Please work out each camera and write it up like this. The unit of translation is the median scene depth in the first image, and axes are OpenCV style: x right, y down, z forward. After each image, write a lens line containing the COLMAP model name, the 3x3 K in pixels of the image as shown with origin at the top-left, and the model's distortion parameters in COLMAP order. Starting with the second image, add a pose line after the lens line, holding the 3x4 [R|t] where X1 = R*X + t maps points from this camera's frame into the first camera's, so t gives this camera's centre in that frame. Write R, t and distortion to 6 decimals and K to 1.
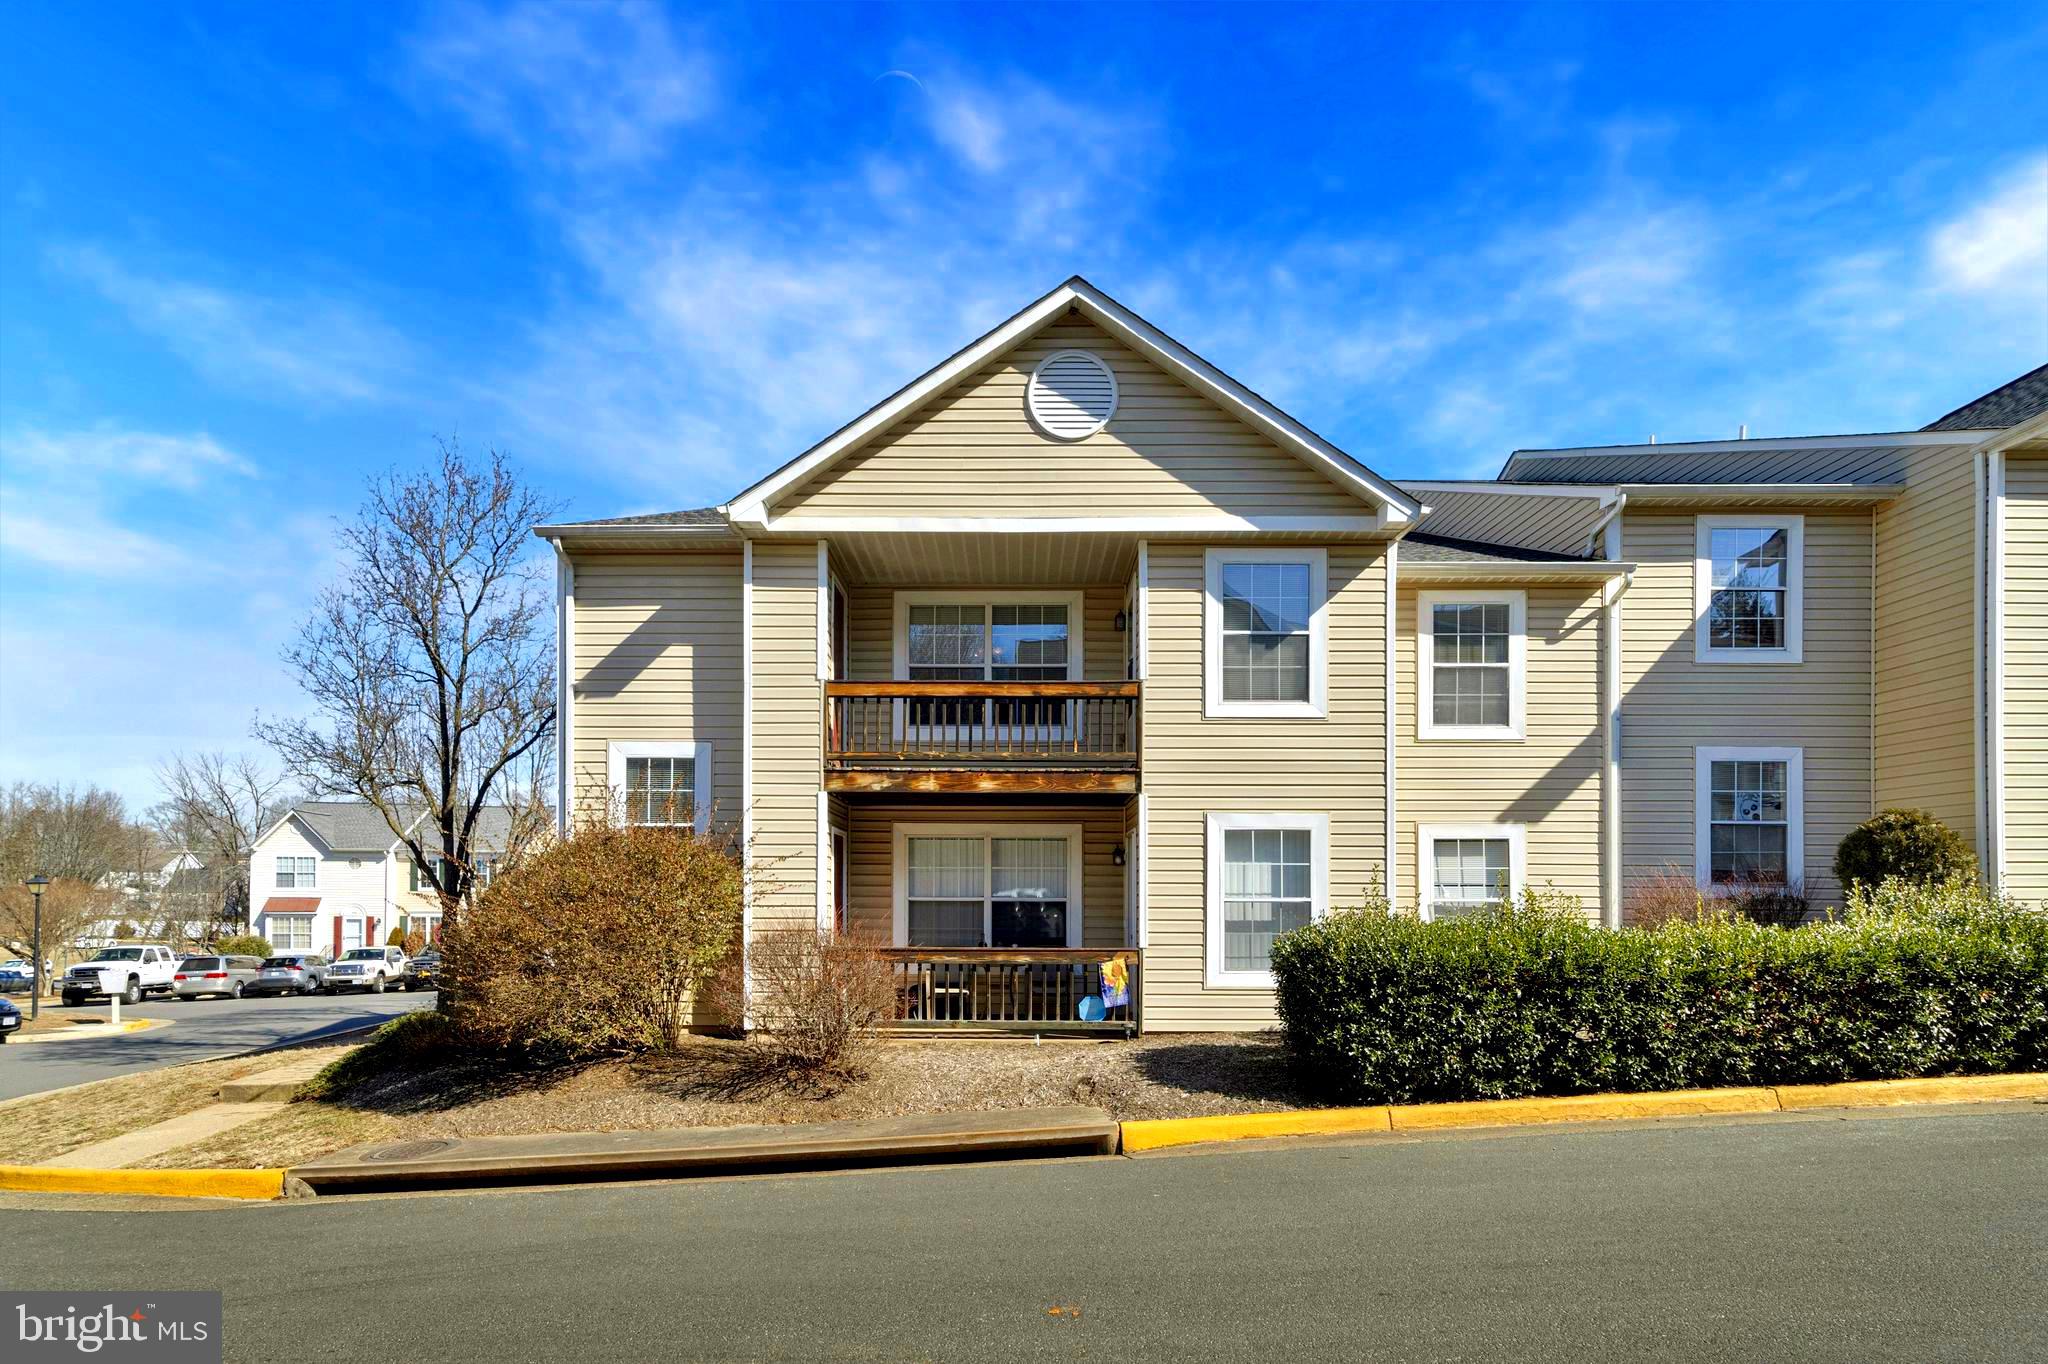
lens RADIAL K [[1026.6, 0, 1024.0], [0, 1026.6, 682.0], [0, 0, 1]] dist [-0.000723, 0.000649]
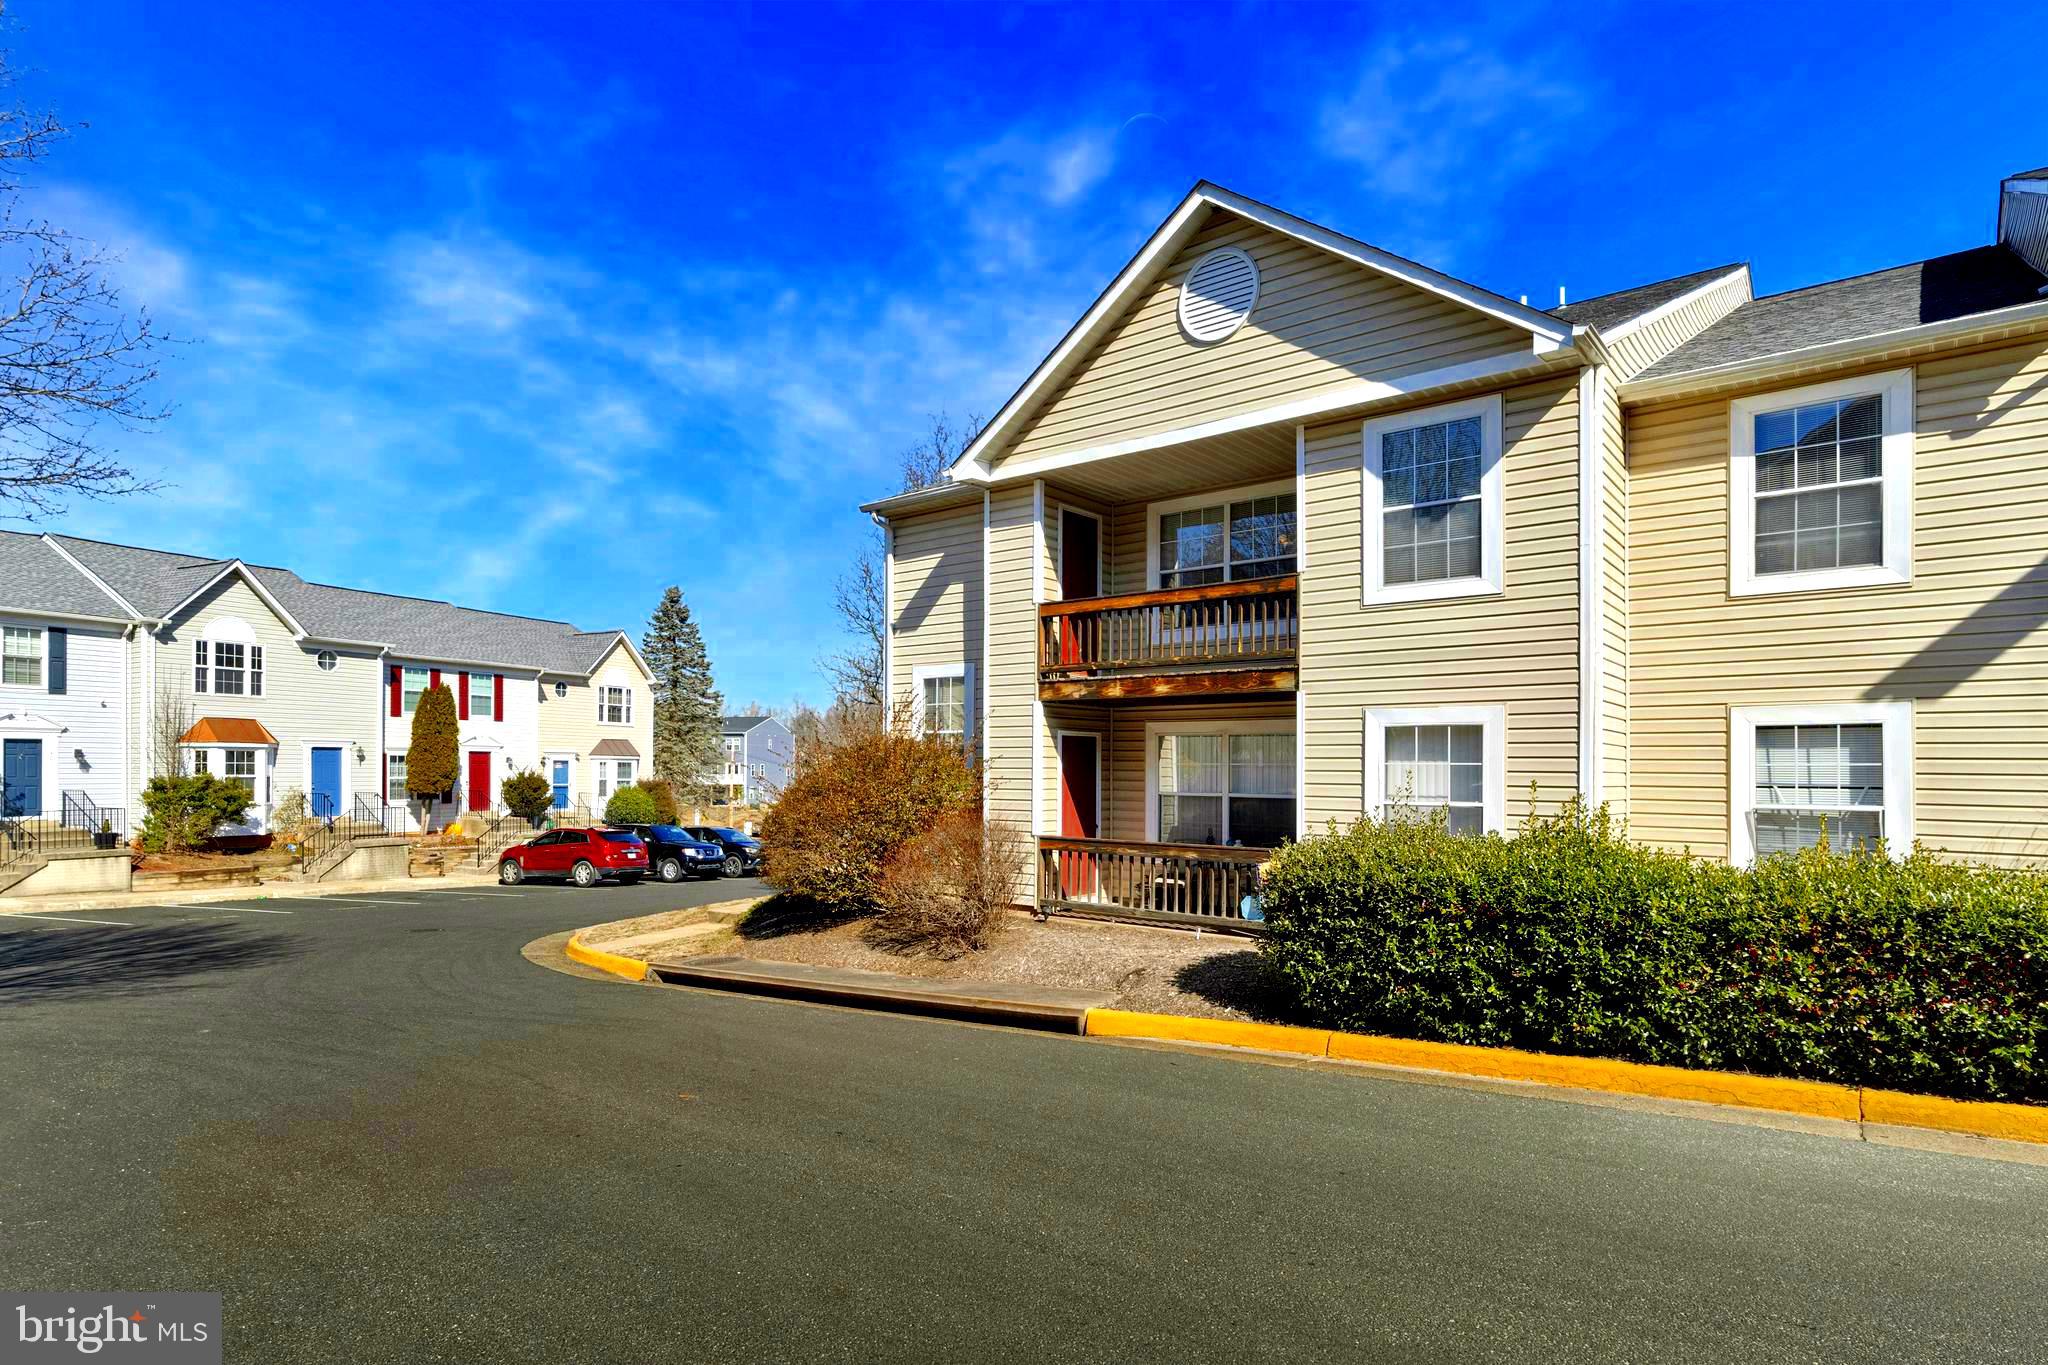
lens RADIAL K [[1077.3, 0, 1019.2], [0, 1077.3, 549.5], [0, 0, 1]] dist [0.002663, -0.000639]
pose [[0.777281, -0.123289, -0.616955, 0.529621], [0.127455, 0.991136, -0.037488, -0.018758], [0.616108, -0.049495, 0.786105, 0.039299]]
